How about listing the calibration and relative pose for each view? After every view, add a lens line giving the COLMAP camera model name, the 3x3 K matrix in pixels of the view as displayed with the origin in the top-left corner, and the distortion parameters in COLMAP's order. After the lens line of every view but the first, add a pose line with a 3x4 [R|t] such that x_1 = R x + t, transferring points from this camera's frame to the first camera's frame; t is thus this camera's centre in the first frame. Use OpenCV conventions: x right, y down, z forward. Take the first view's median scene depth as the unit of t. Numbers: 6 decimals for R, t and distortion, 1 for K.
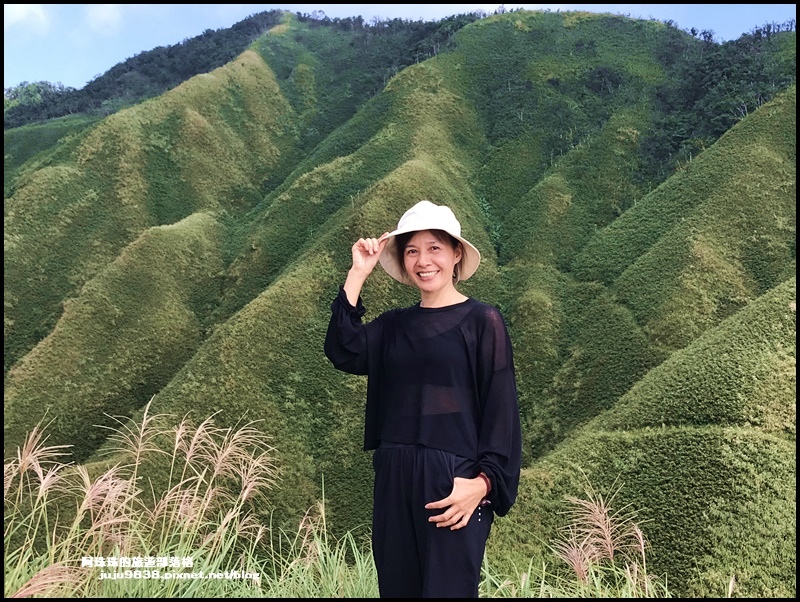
lens RADIAL K [[1101.2, 0, 391.8], [0, 1101.2, 302.7], [0, 0, 1]] dist [0.052813, 0.000000]
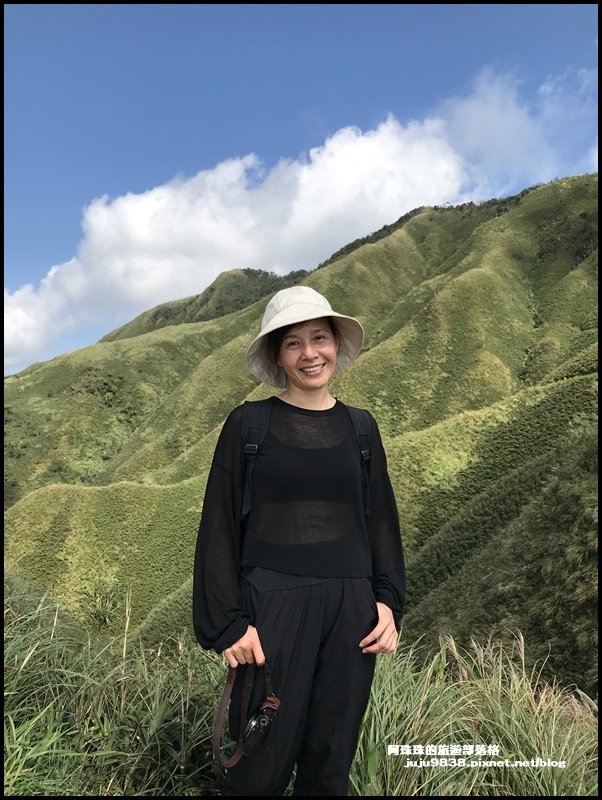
lens RADIAL K [[645.0, 0, 306.6], [0, 645.0, 404.3], [0, 0, 1]] dist [0.035555, -0.033615]
pose [[0.936615, -0.041676, -0.347872, 0.100801], [0.040355, 0.999124, -0.011046, 0.063993], [0.348028, -0.003693, 0.937477, 0.030042]]
